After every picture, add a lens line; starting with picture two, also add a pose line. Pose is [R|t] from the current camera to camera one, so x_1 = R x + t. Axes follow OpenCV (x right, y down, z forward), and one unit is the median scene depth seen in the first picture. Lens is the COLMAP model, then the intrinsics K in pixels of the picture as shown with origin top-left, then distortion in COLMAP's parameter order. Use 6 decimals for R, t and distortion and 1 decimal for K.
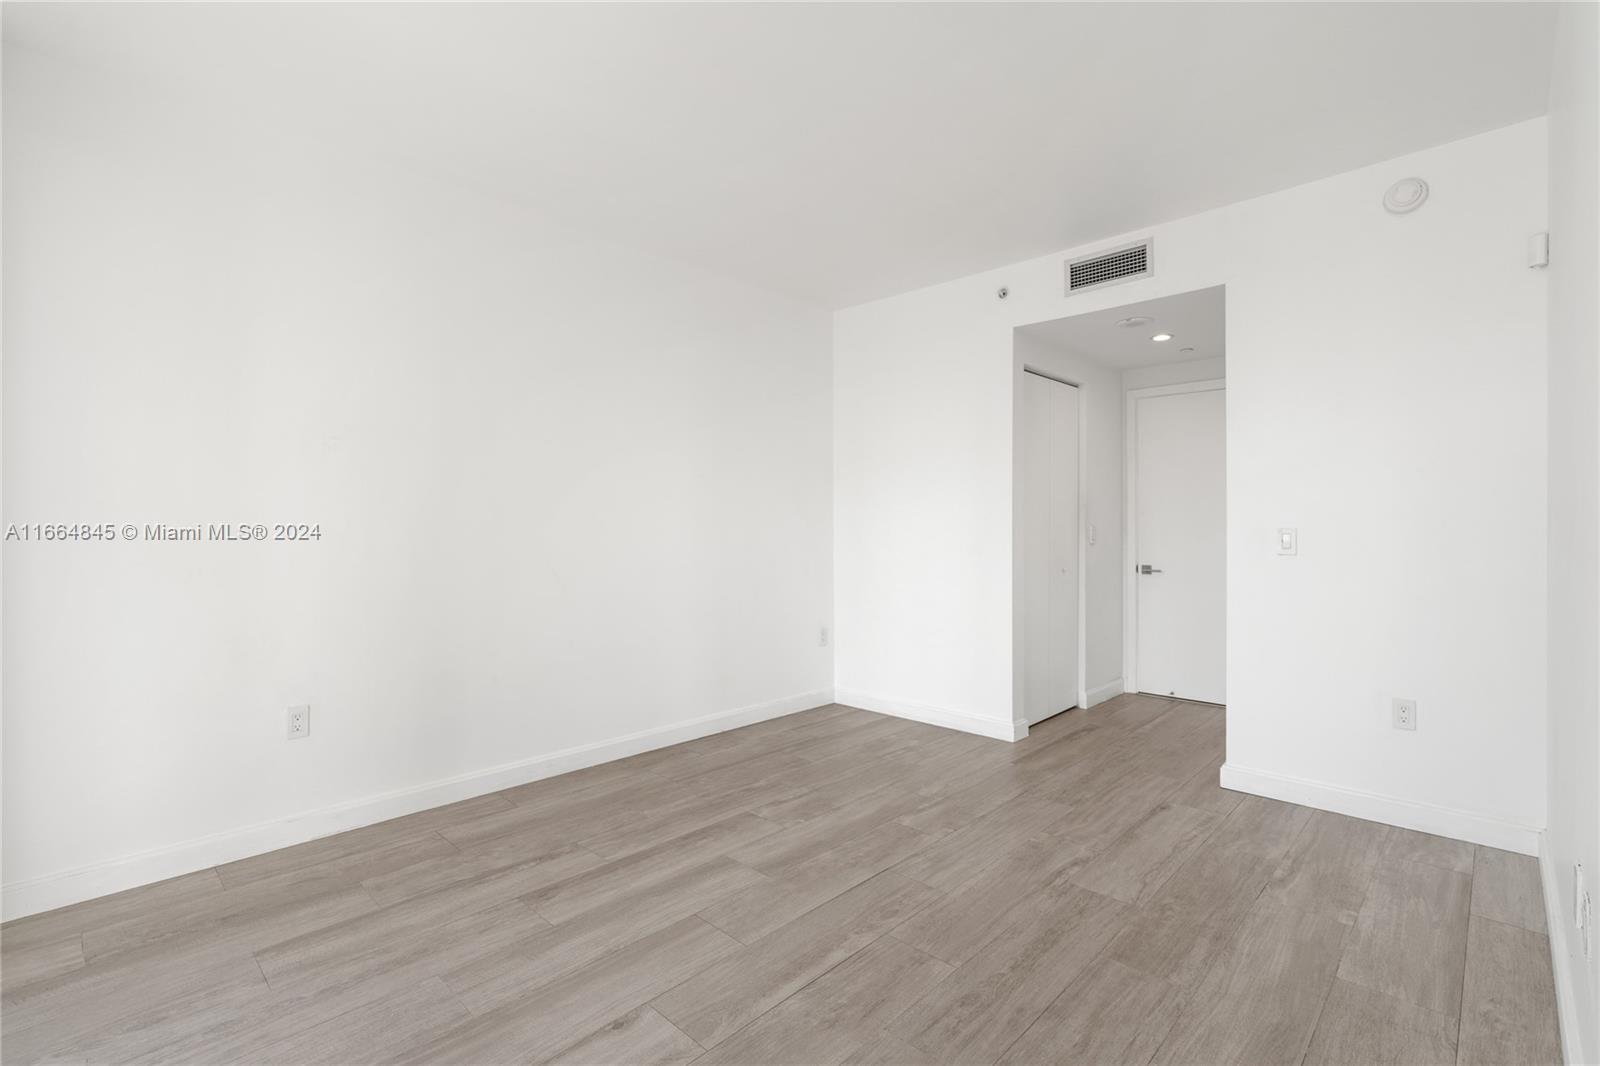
lens RADIAL K [[733.9, 0, 806.9], [0, 733.9, 524.3], [0, 0, 1]] dist [-0.009326, 0.006599]
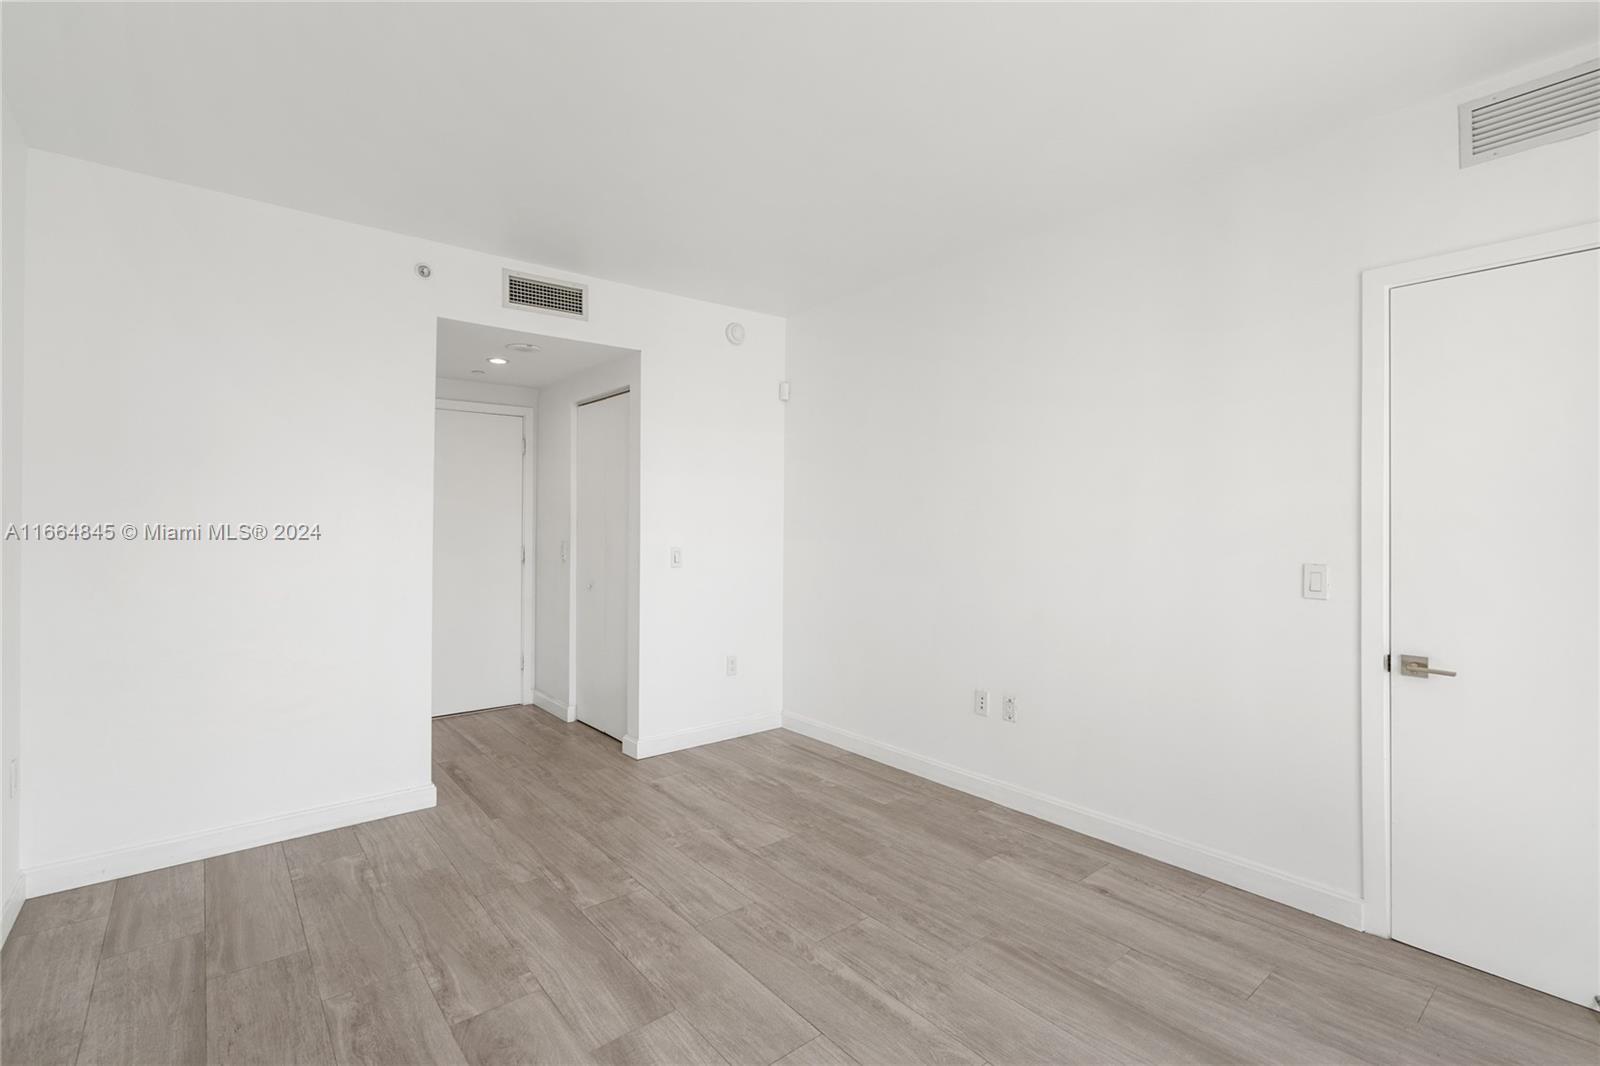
lens RADIAL K [[733.9, 0, 813.3], [0, 733.9, 526.6], [0, 0, 1]] dist [-0.009326, 0.006599]
pose [[0.098306, -0.004272, 0.995147, -0.736207], [-0.006020, 0.999970, 0.004887, -0.046980], [-0.995138, -0.006472, 0.098277, 0.685829]]
